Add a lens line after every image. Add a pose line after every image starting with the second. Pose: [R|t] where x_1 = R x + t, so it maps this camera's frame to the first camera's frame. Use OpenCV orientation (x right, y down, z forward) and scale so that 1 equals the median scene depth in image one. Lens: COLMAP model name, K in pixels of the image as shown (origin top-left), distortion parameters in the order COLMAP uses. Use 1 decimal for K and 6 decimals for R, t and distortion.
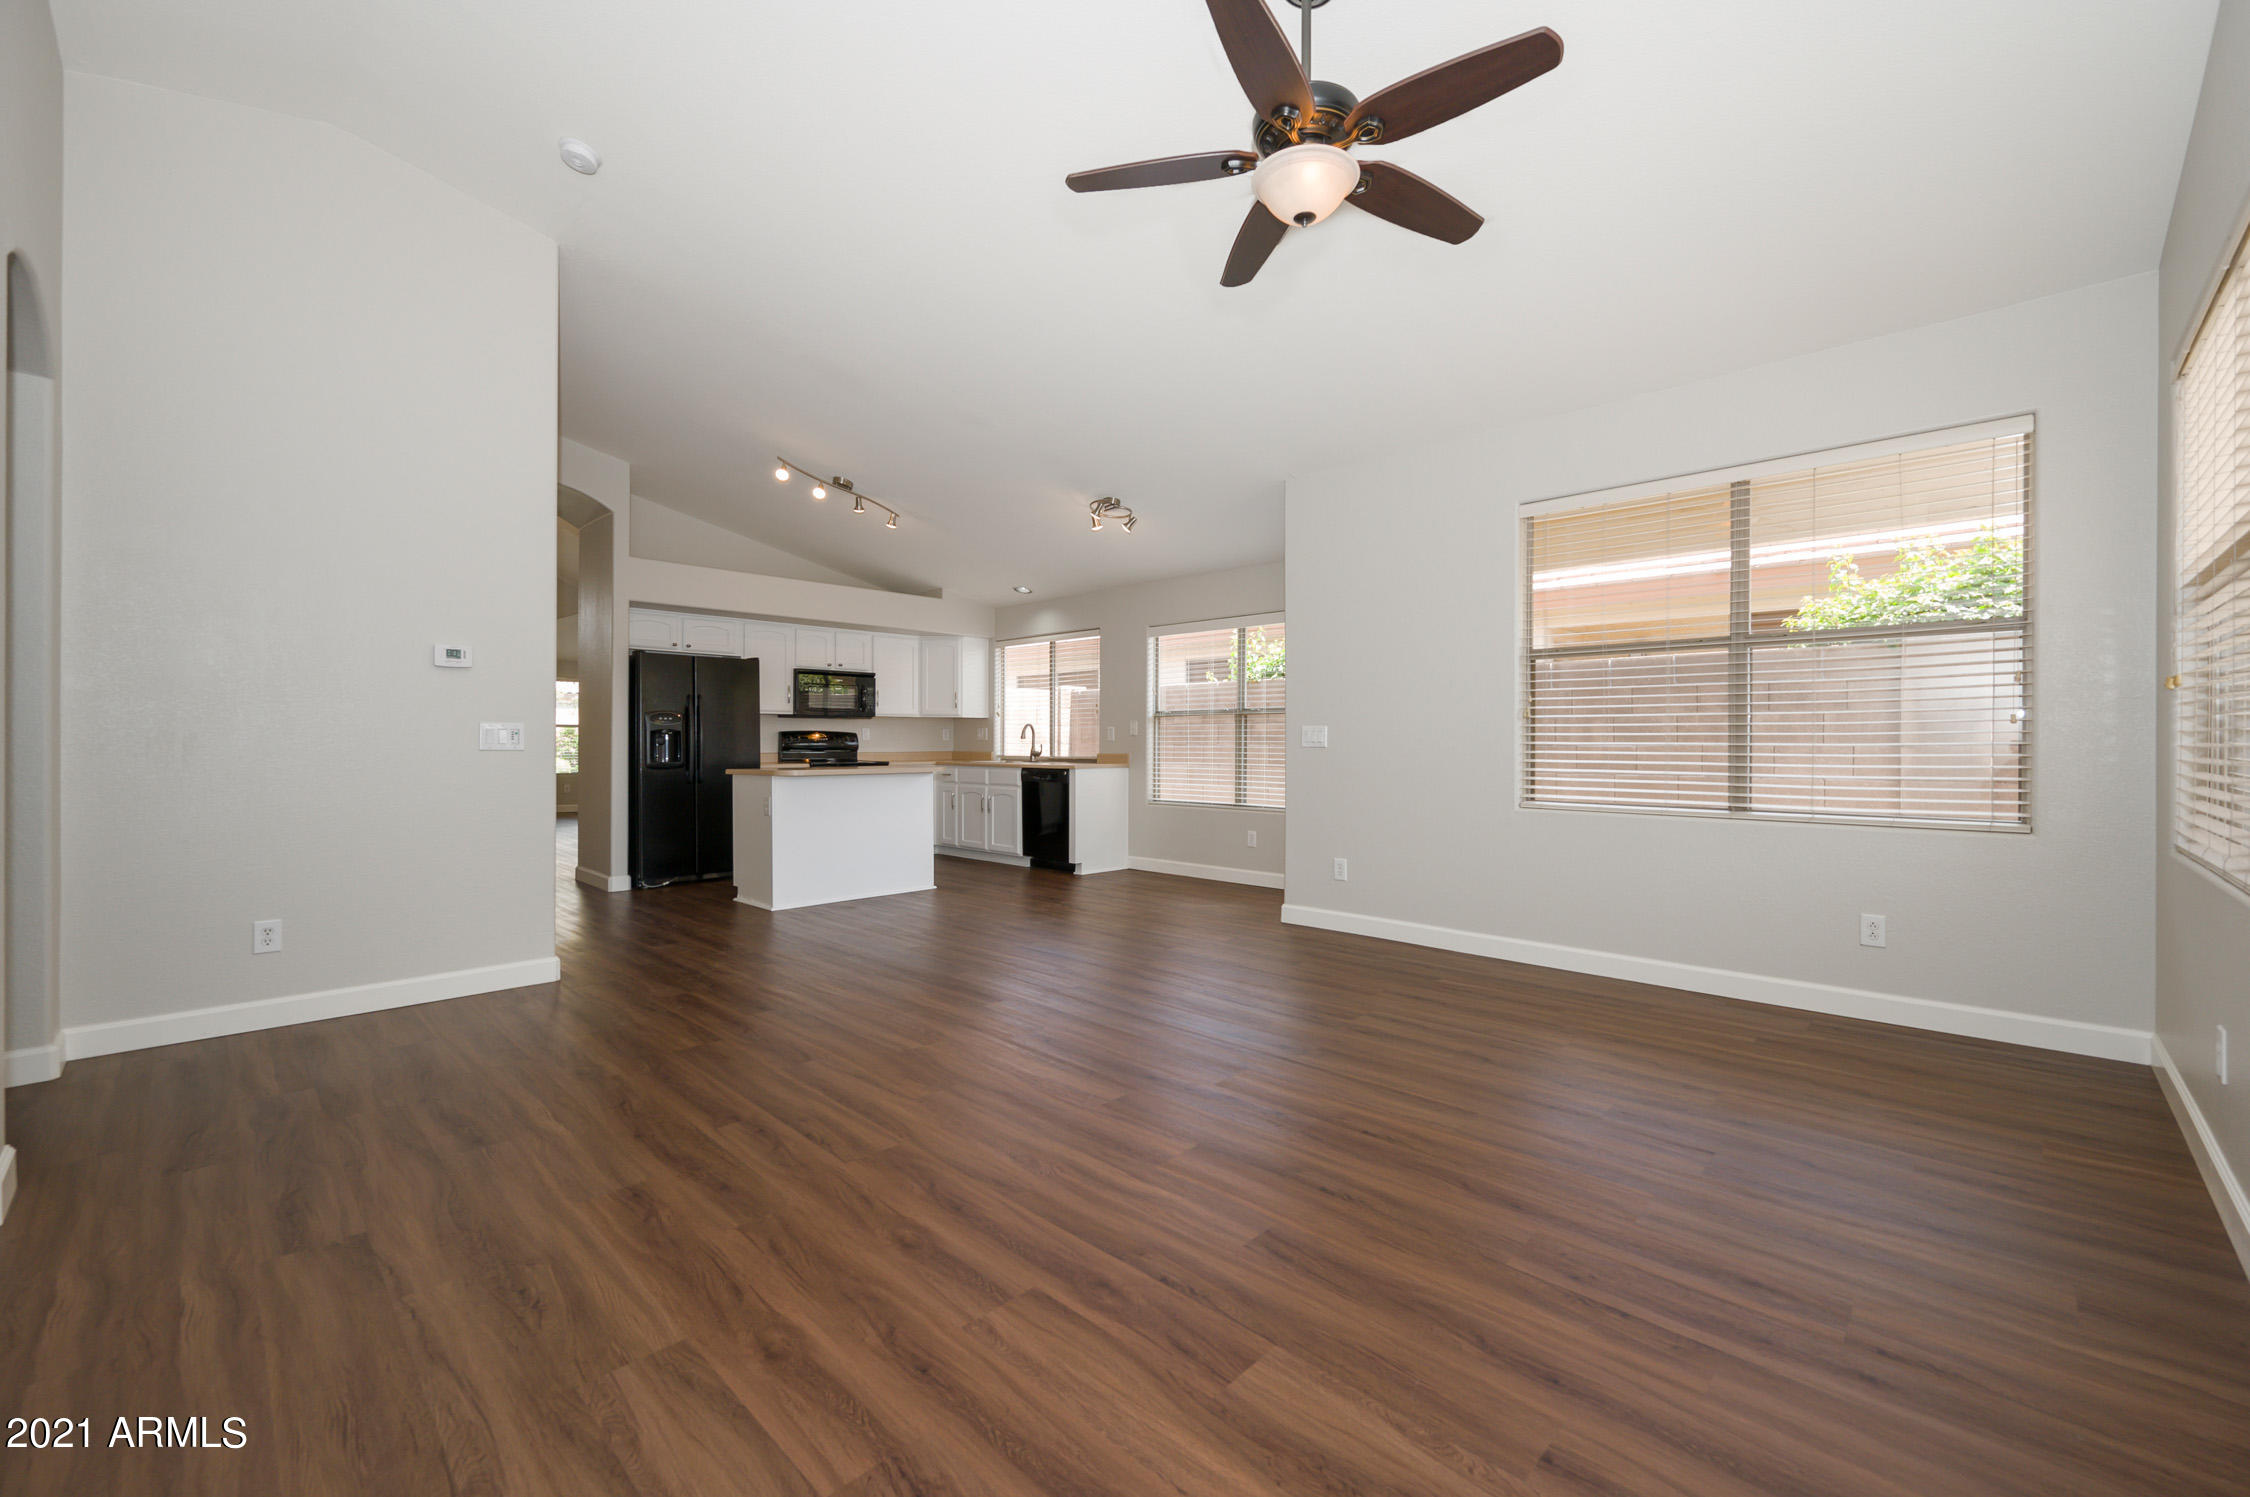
lens RADIAL K [[898.0, 0, 1116.1], [0, 898.0, 727.9], [0, 0, 1]] dist [0.001580, 0.000133]
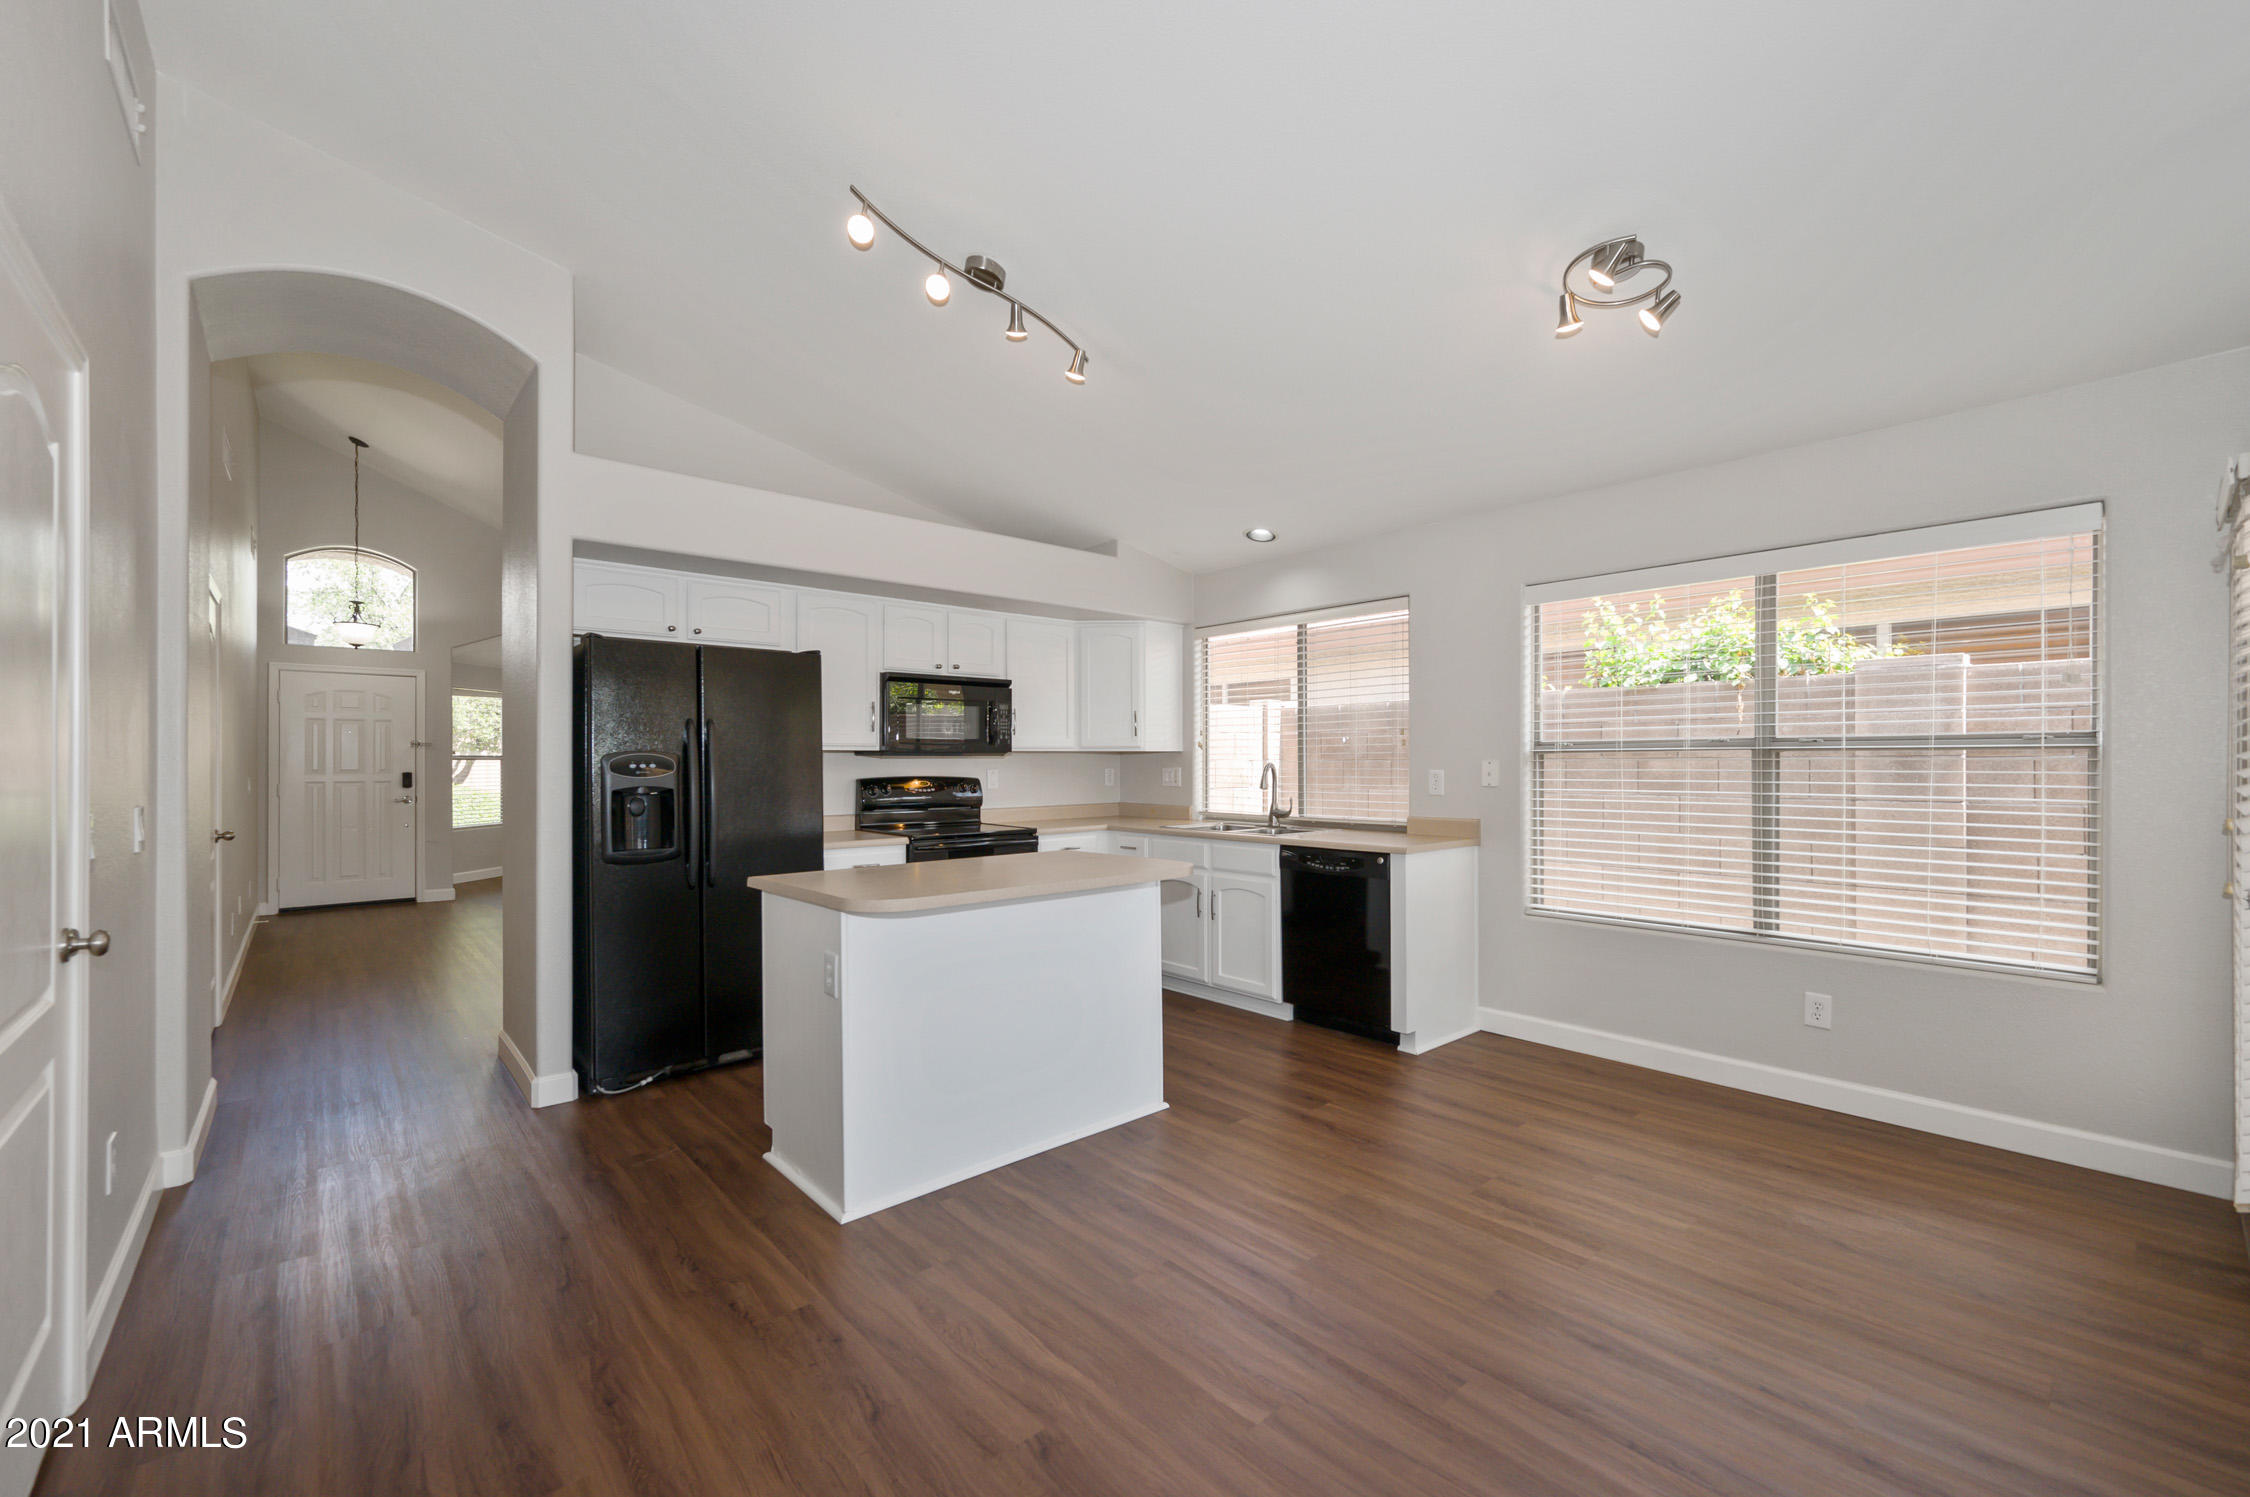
lens RADIAL K [[927.4, 0, 1125.0], [0, 927.4, 748.5], [0, 0, 1]] dist [0.003340, 0.000462]
pose [[0.997108, -0.004693, -0.075858, -0.155184], [0.004850, 0.999986, 0.001892, -0.017008], [0.075848, -0.002254, 0.997117, 0.411768]]
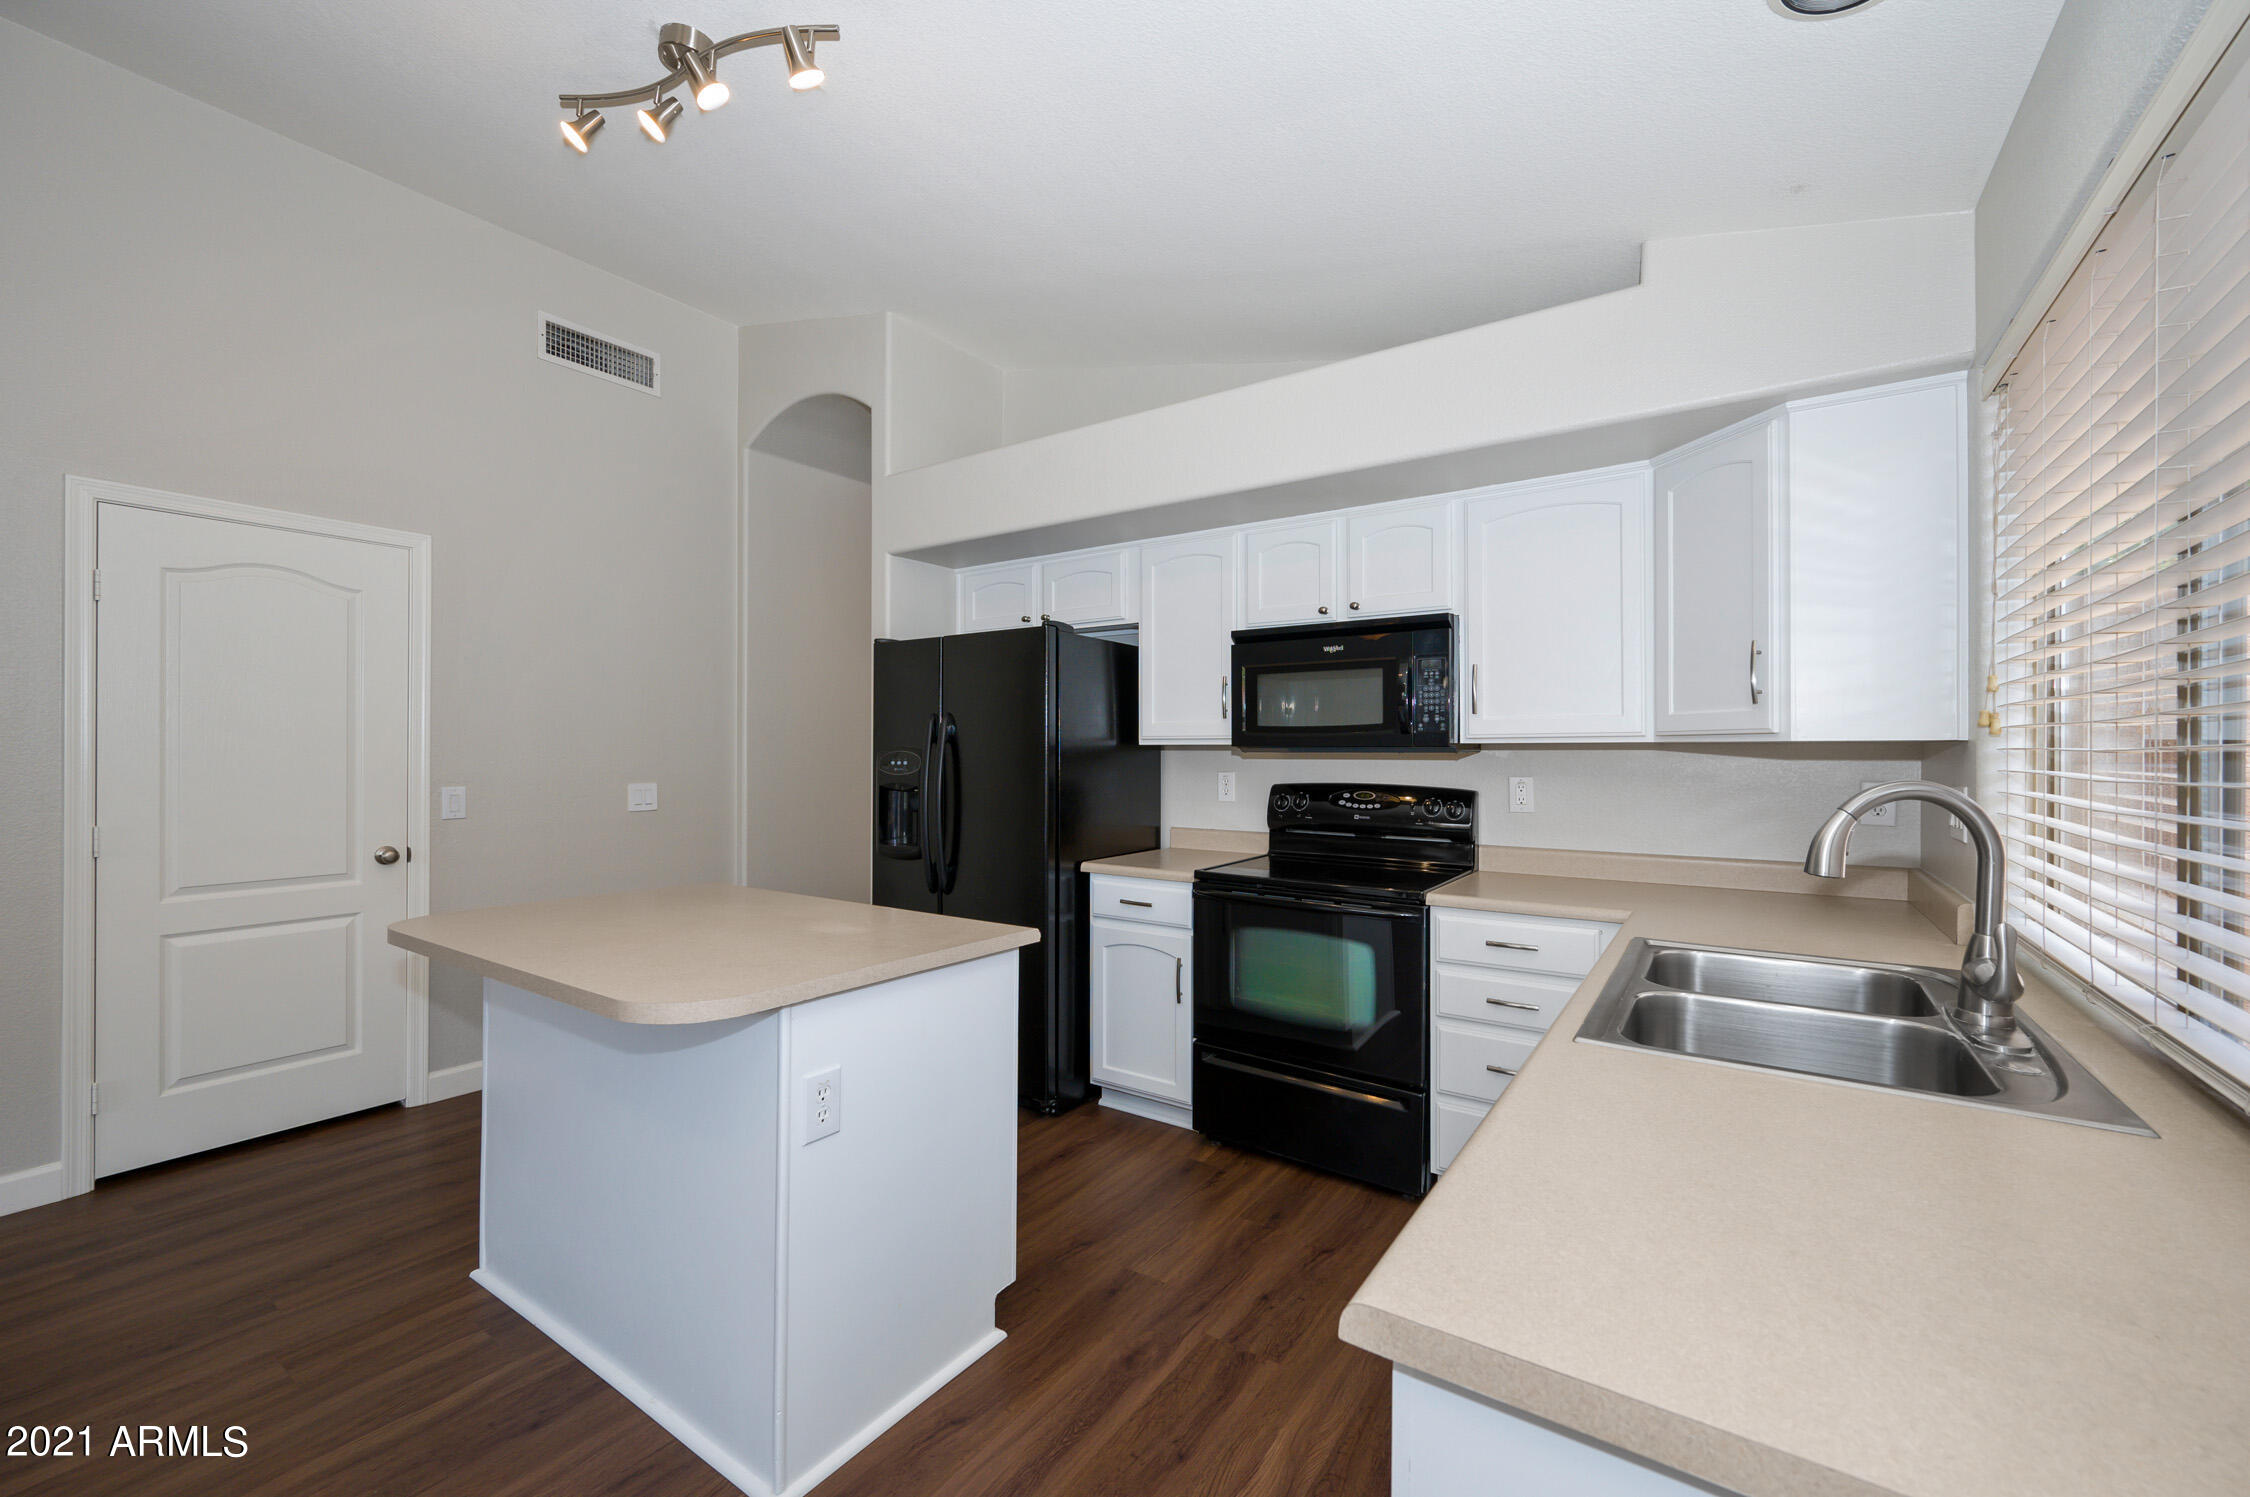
lens RADIAL K [[897.0, 0, 1125.0], [0, 897.0, 748.5], [0, 0, 1]] dist [0.002085, 0.000229]
pose [[0.174822, -0.003044, -0.984595, 0.036311], [0.010727, 0.999942, -0.001187, -0.013785], [0.984542, -0.010355, 0.174844, 0.884663]]
